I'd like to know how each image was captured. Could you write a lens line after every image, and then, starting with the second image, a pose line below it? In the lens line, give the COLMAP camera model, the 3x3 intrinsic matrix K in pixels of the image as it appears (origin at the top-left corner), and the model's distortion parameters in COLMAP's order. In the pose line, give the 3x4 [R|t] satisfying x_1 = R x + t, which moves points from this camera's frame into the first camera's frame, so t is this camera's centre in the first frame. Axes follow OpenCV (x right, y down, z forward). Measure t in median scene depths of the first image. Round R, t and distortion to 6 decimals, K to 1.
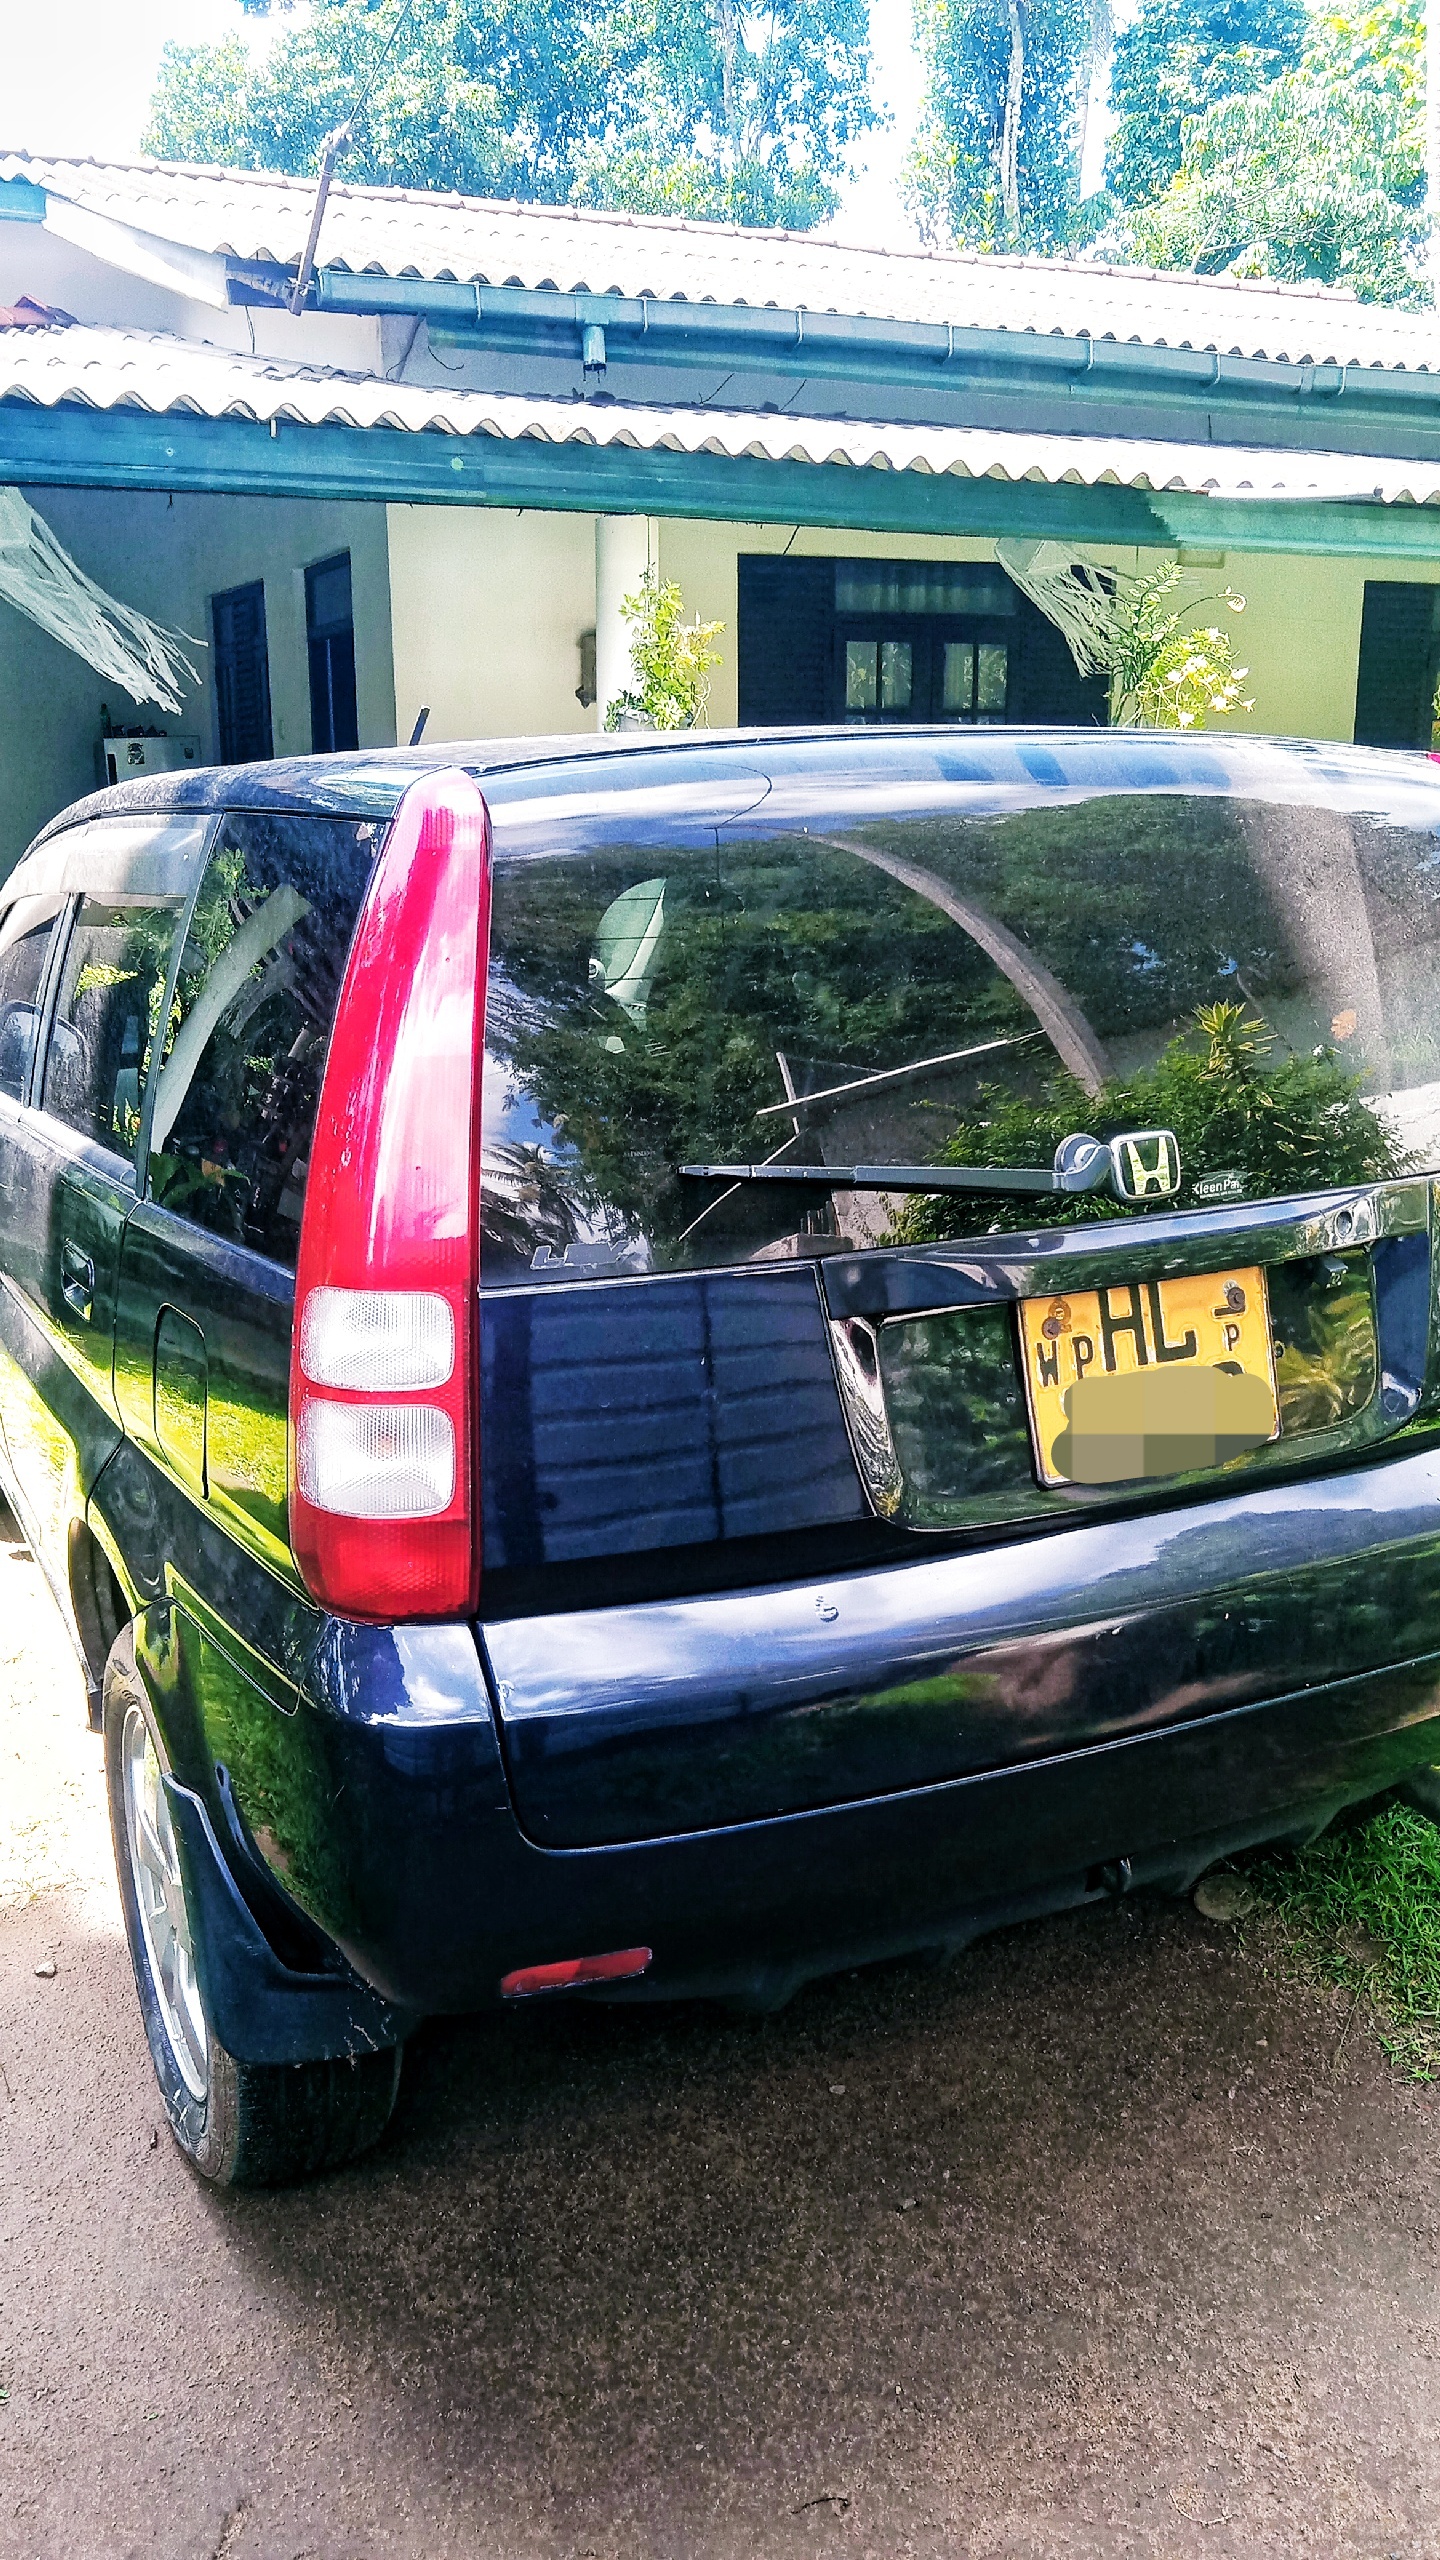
lens RADIAL K [[2041.0, 0, 720.0], [0, 2041.0, 1280.0], [0, 0, 1]] dist [-0.009109, -0.015803]
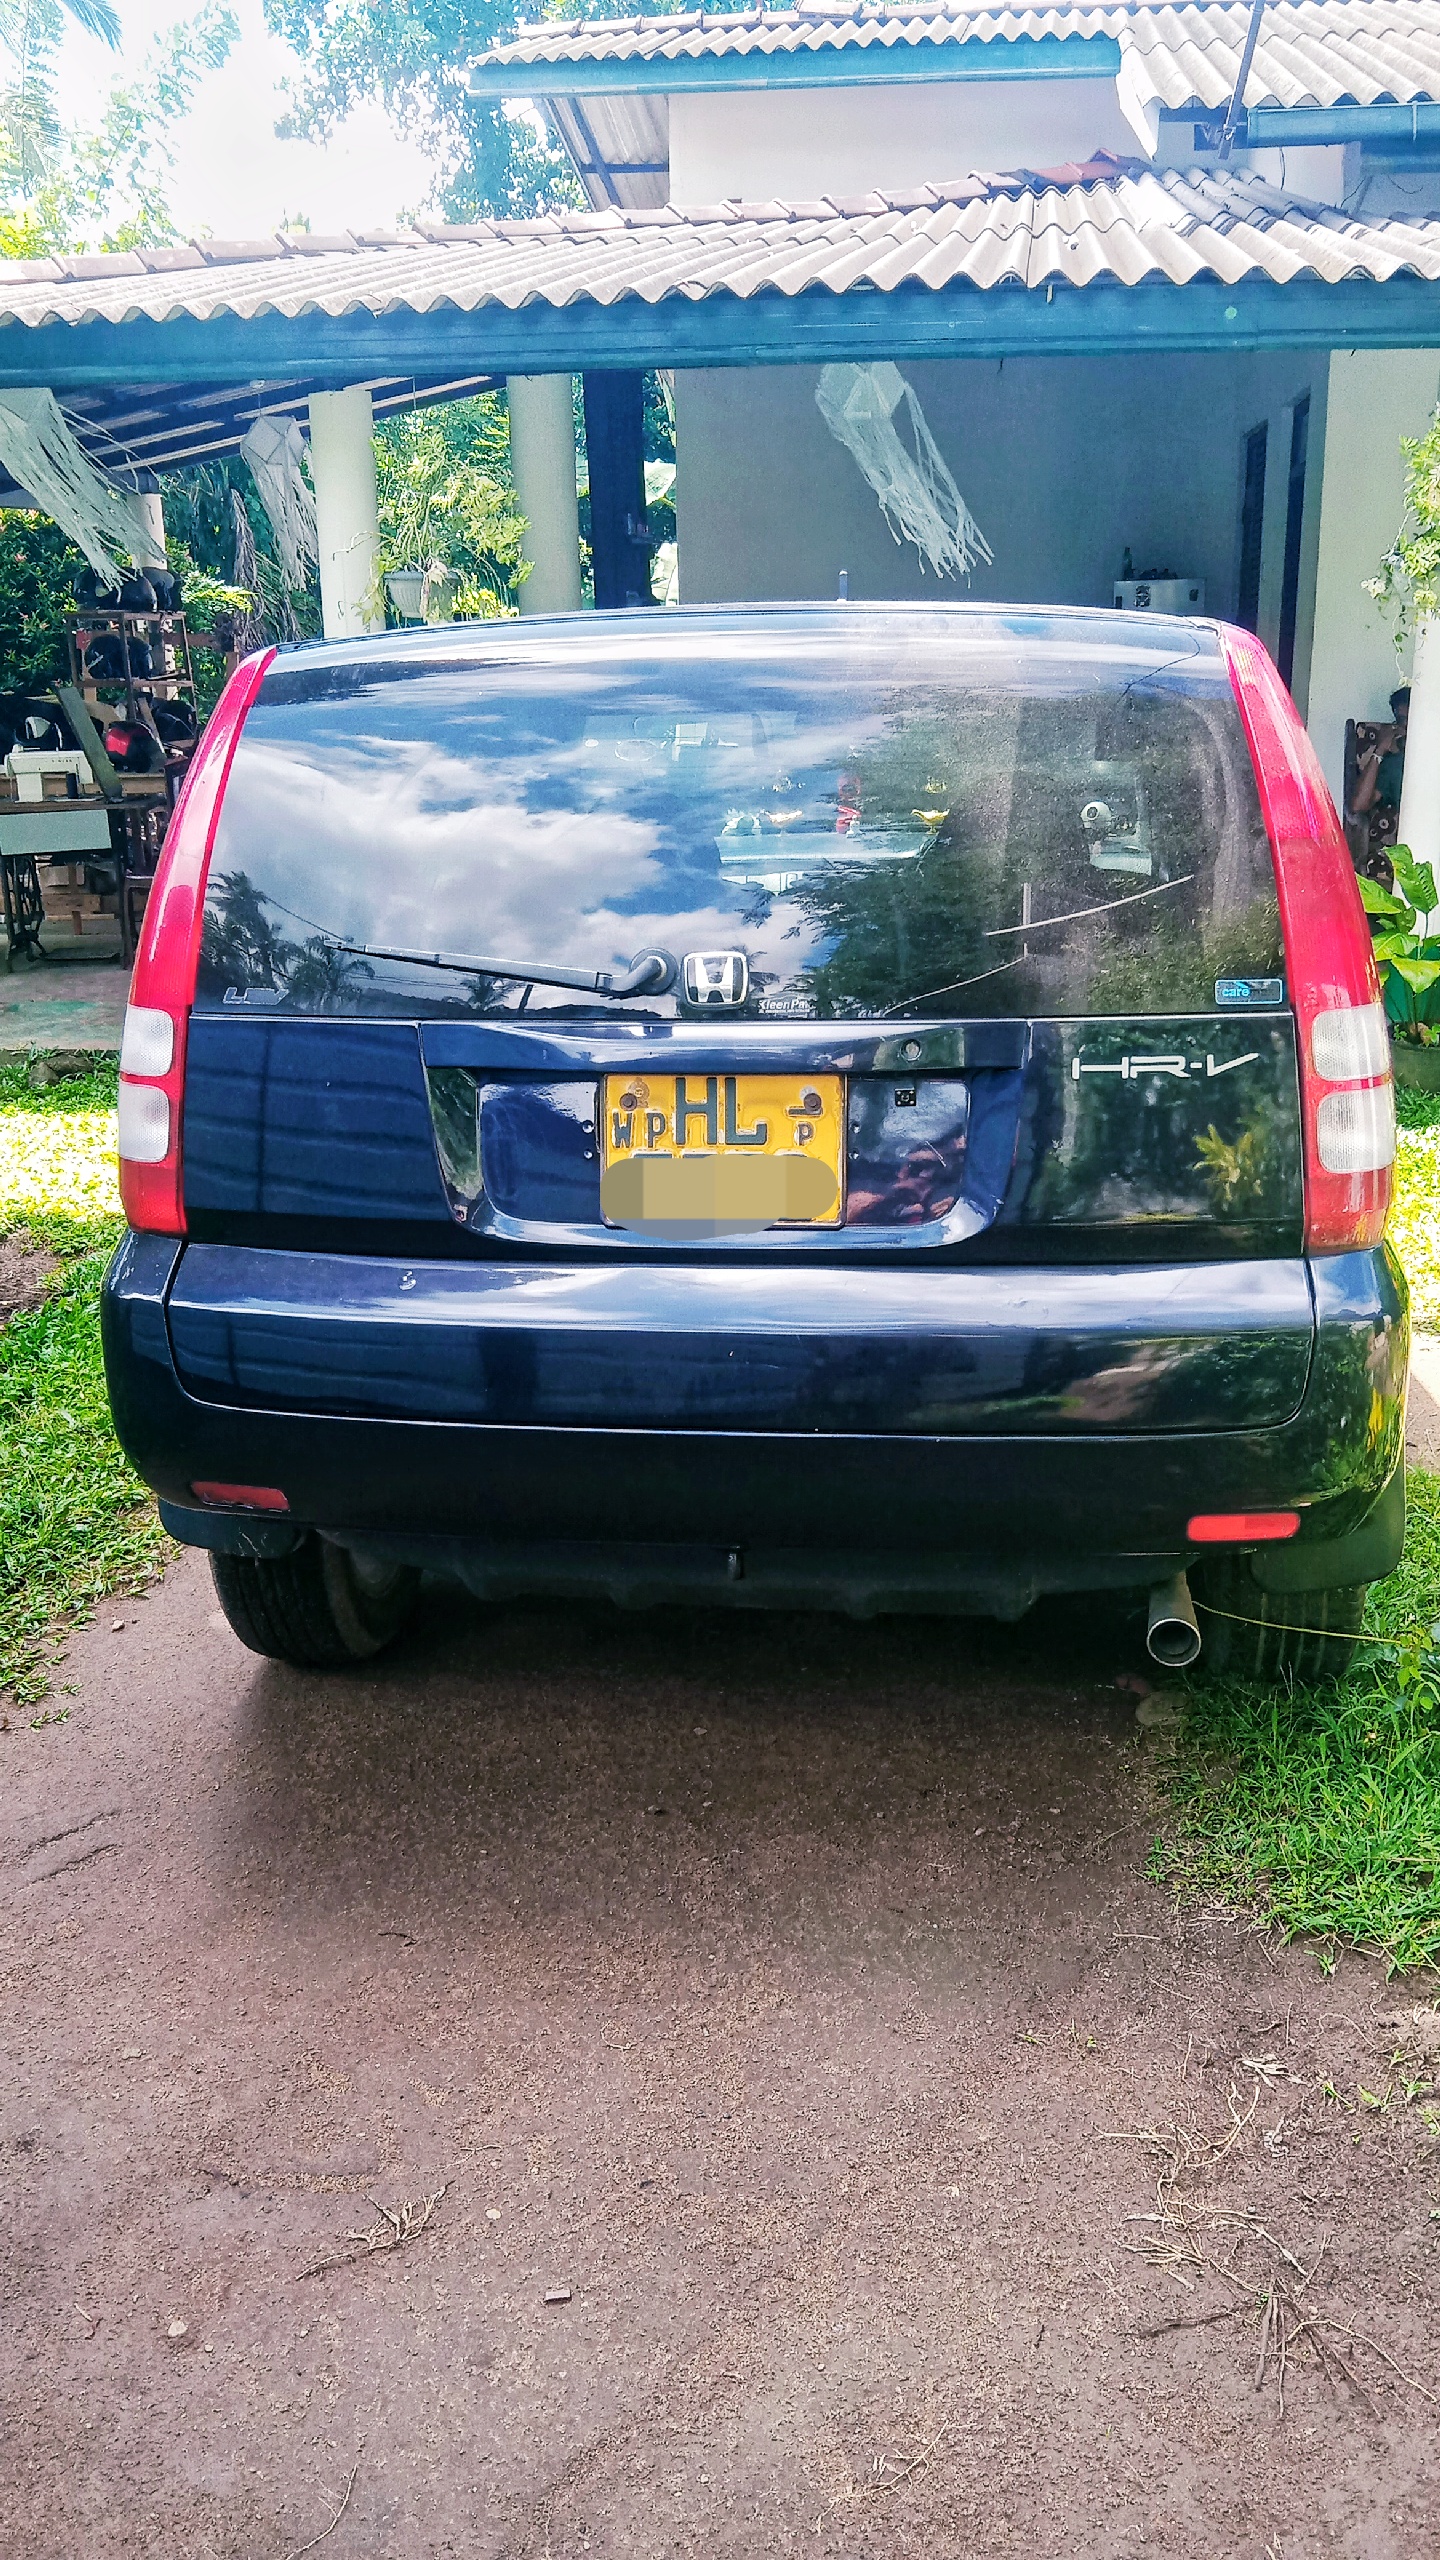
lens RADIAL K [[2041.0, 0, 720.0], [0, 2041.0, 1280.0], [0, 0, 1]] dist [-0.009109, -0.015803]
pose [[0.836595, 0.161676, -0.523420, 0.857503], [-0.121297, 0.986411, 0.110813, -0.014581], [0.534224, -0.029216, 0.844838, -0.037250]]
